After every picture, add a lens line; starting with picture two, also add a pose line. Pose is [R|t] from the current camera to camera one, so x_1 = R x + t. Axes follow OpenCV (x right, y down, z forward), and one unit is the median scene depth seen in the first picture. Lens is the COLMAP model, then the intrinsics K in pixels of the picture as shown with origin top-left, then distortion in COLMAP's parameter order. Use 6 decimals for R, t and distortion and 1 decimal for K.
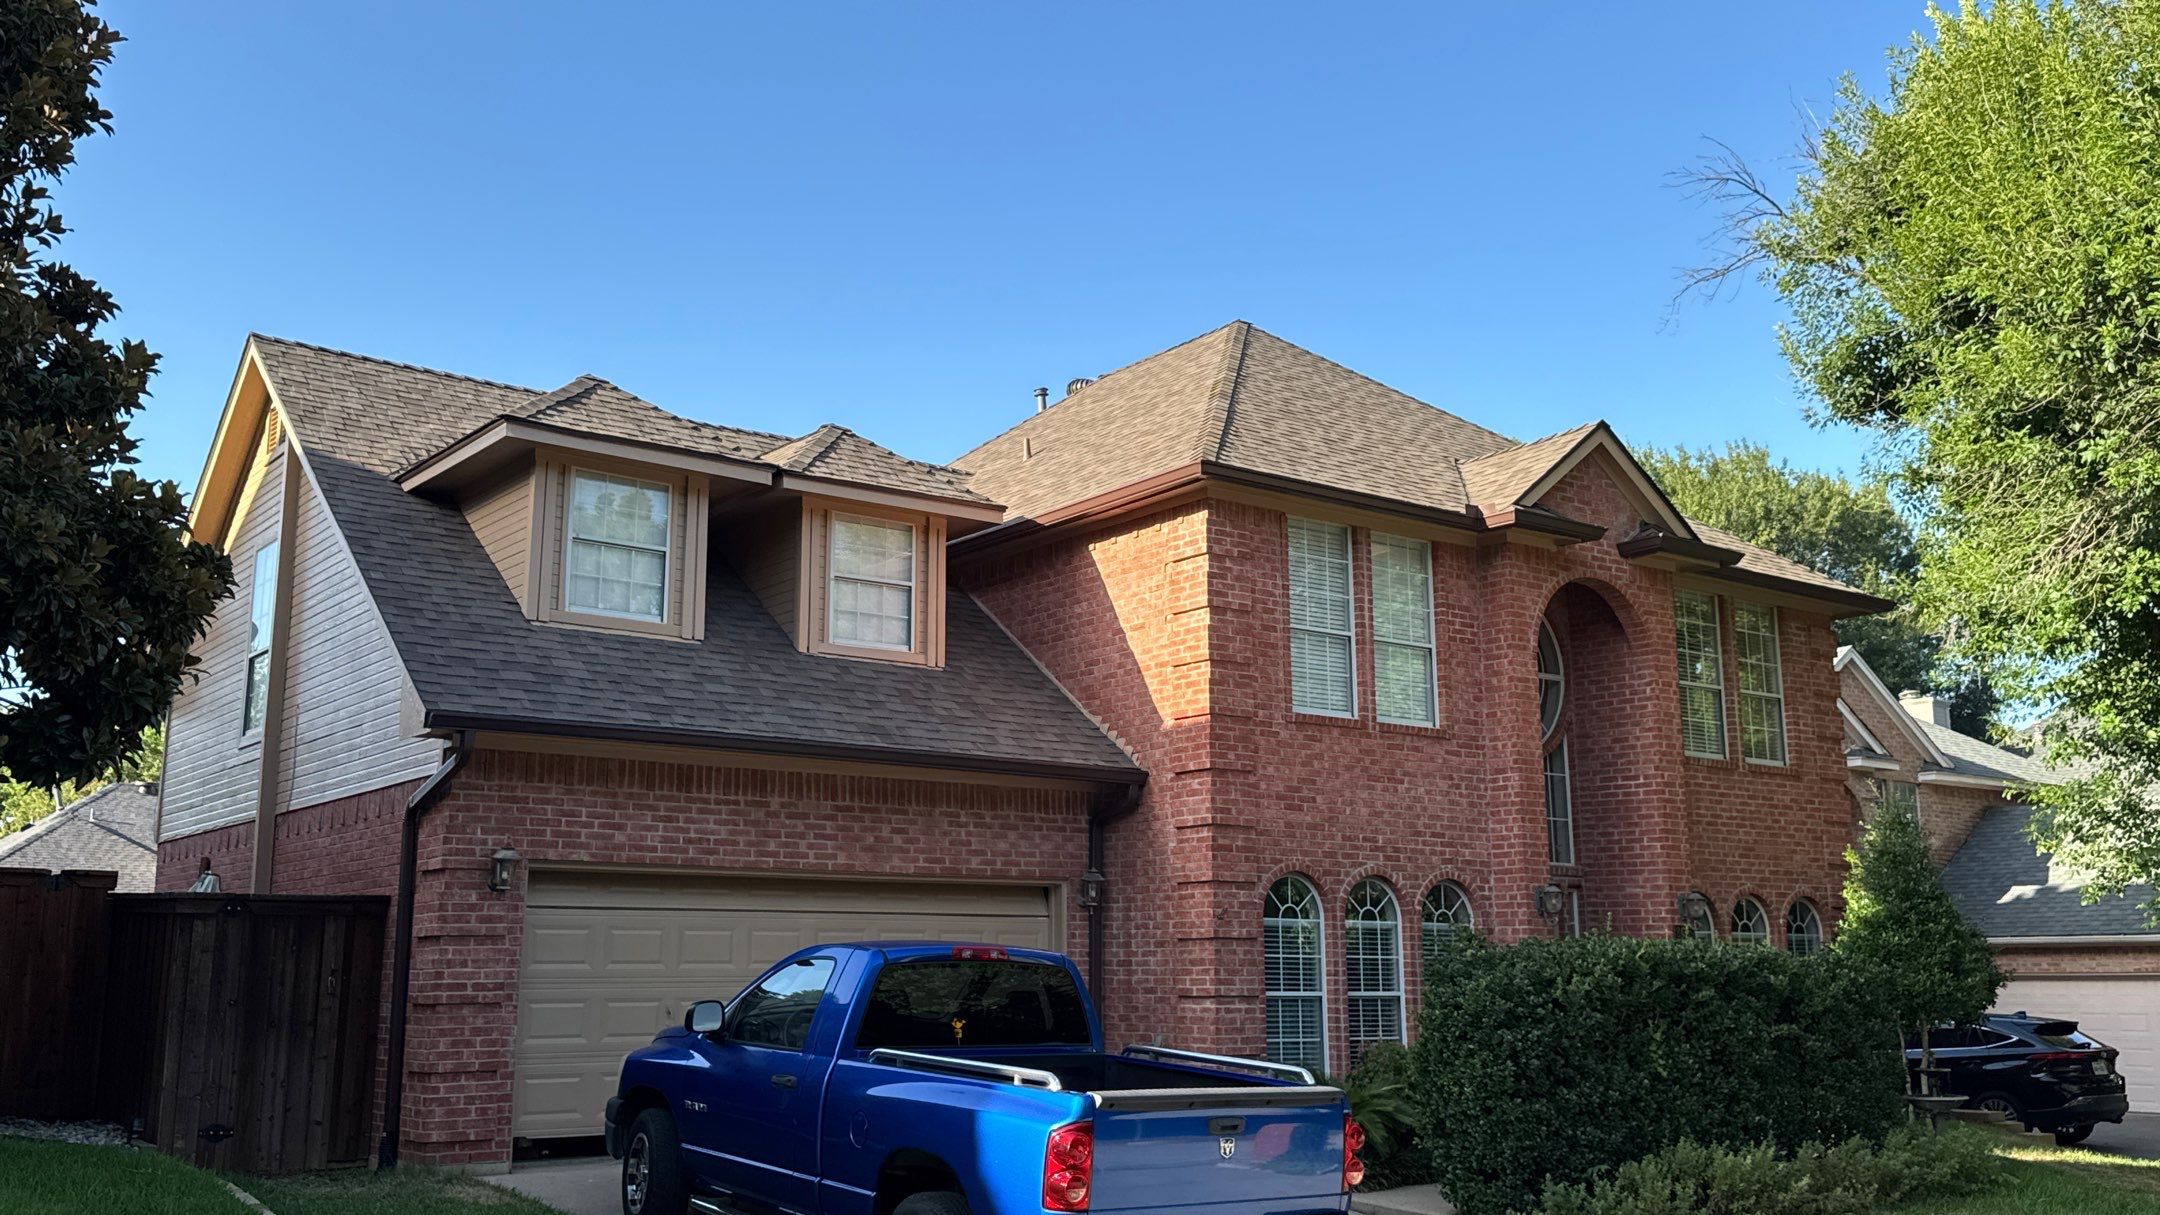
lens RADIAL K [[1964.6, 0, 1080.0], [0, 1964.6, 607.5], [0, 0, 1]] dist [0.209656, -0.391225]
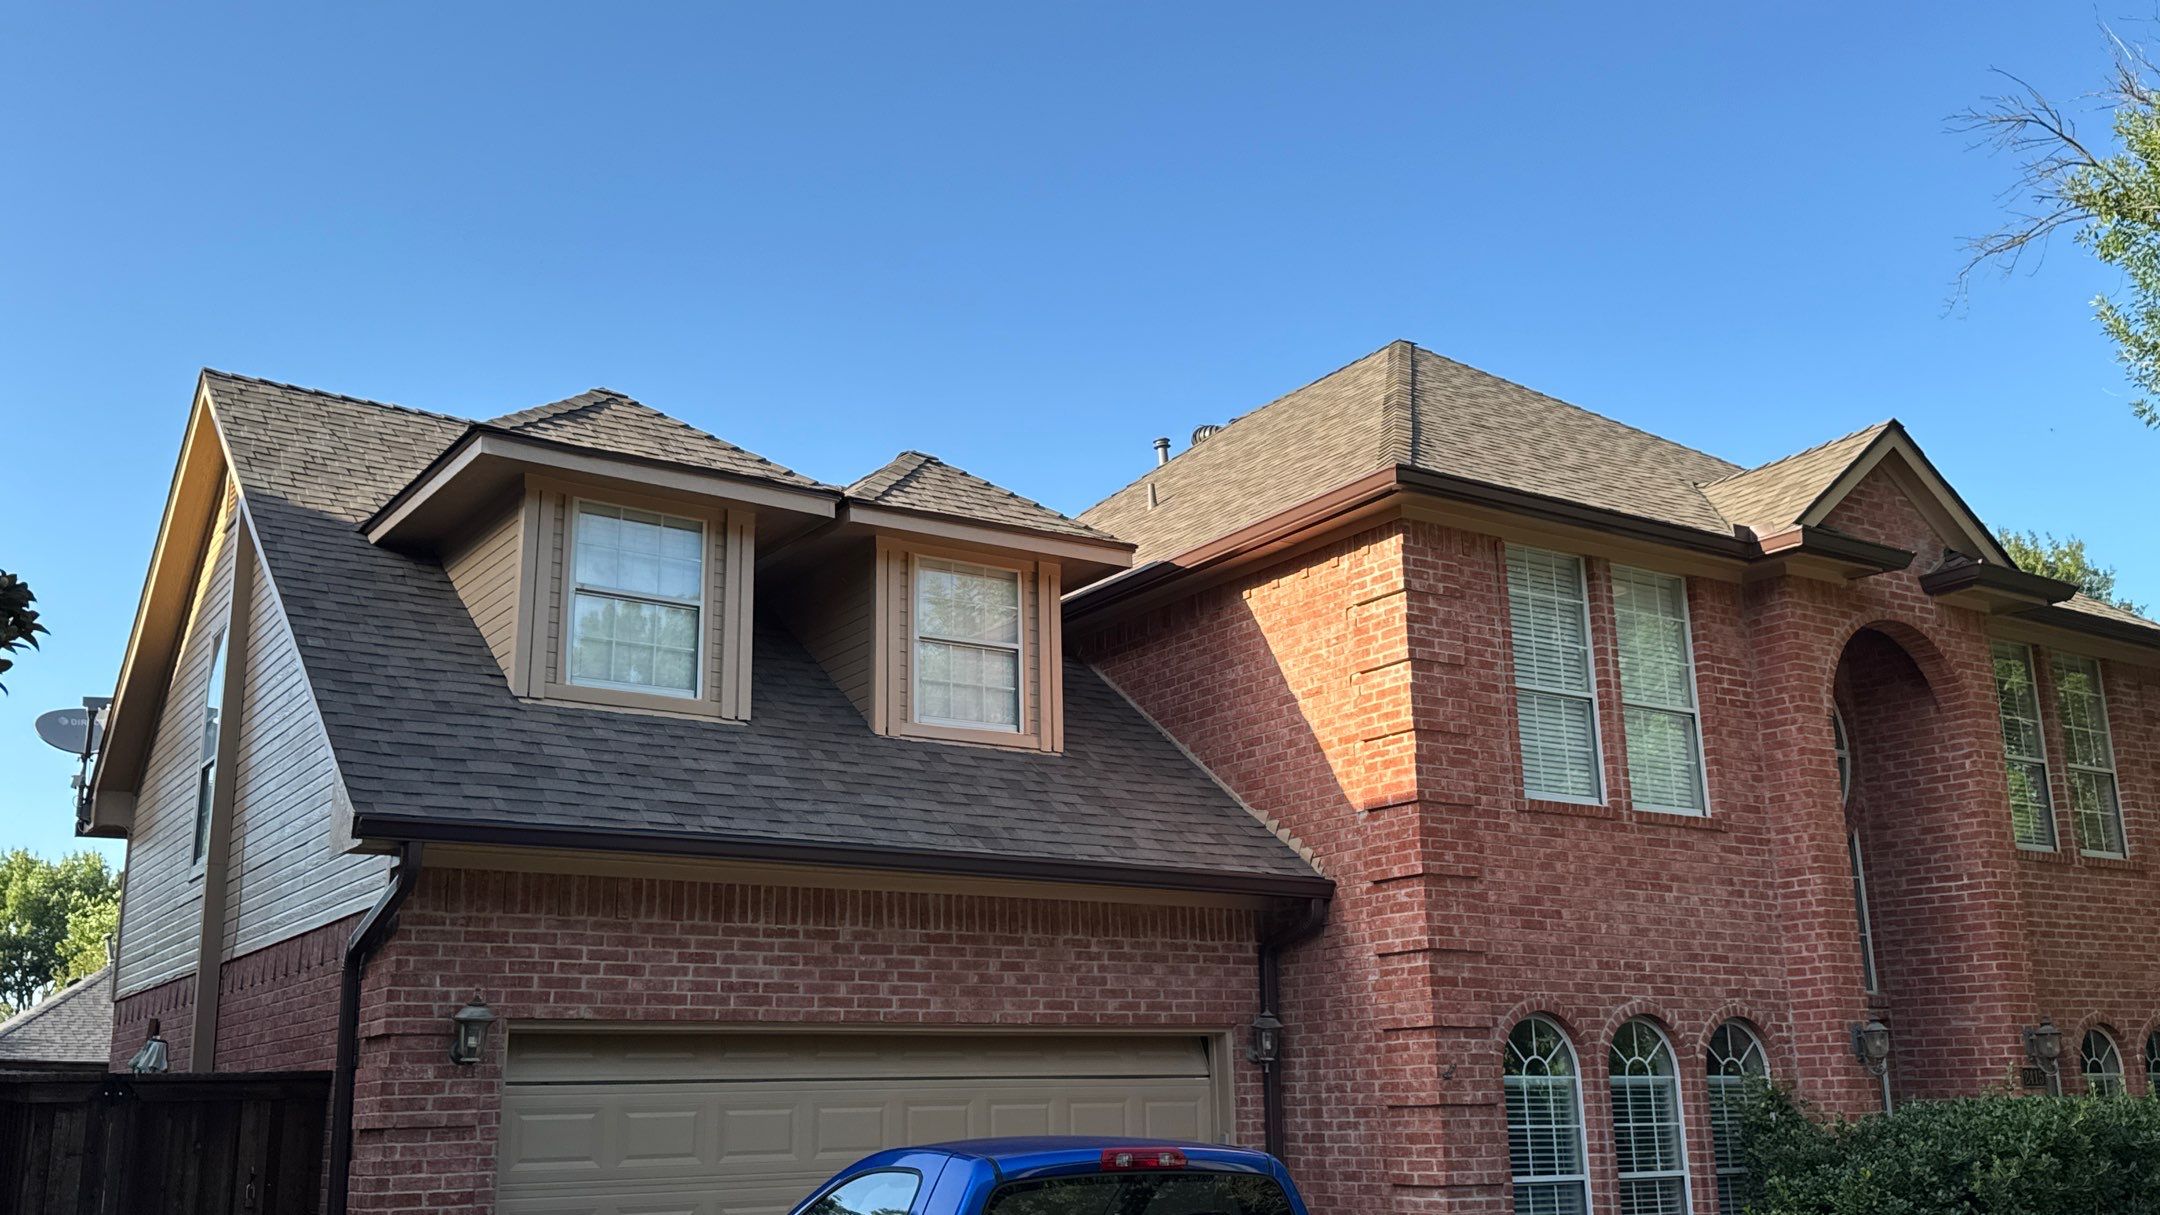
lens RADIAL K [[1966.7, 0, 1089.6], [0, 1966.7, 632.7], [0, 0, 1]] dist [0.225392, -0.523275]
pose [[0.998474, -0.030883, -0.045781, -0.021931], [0.028467, 0.998214, -0.052521, 0.025084], [0.047321, 0.051137, 0.997570, 0.227853]]
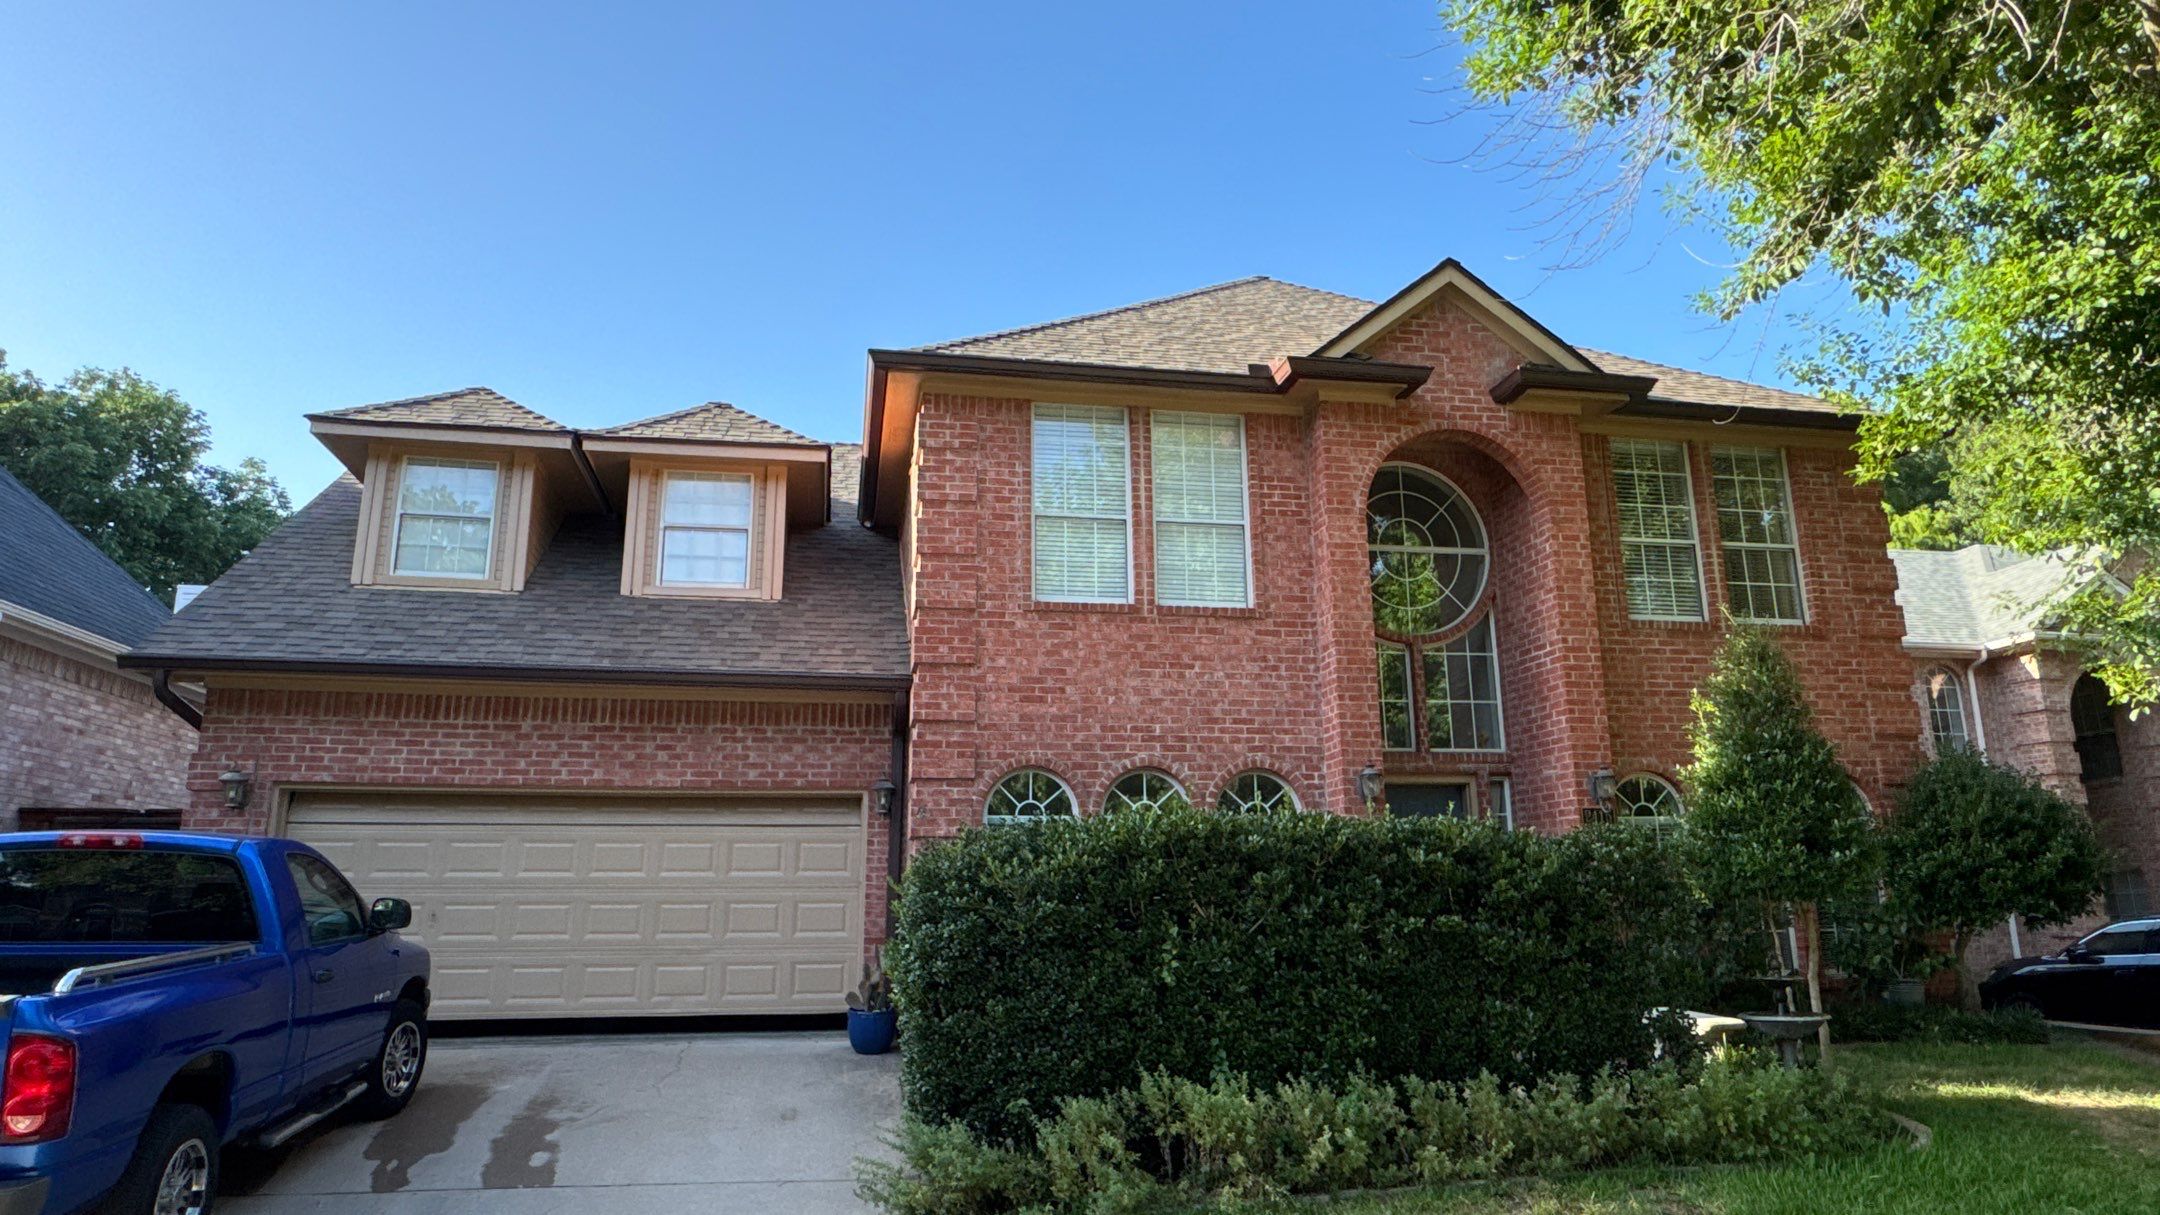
lens RADIAL K [[1328.9, 0, 1081.7], [0, 1328.9, 612.0], [0, 0, 1]] dist [-0.001248, 0.000219]
pose [[0.889960, -0.109911, -0.442594, 0.412303], [0.092978, 0.993868, -0.059854, 0.099094], [0.446459, 0.012116, 0.894722, 0.434500]]
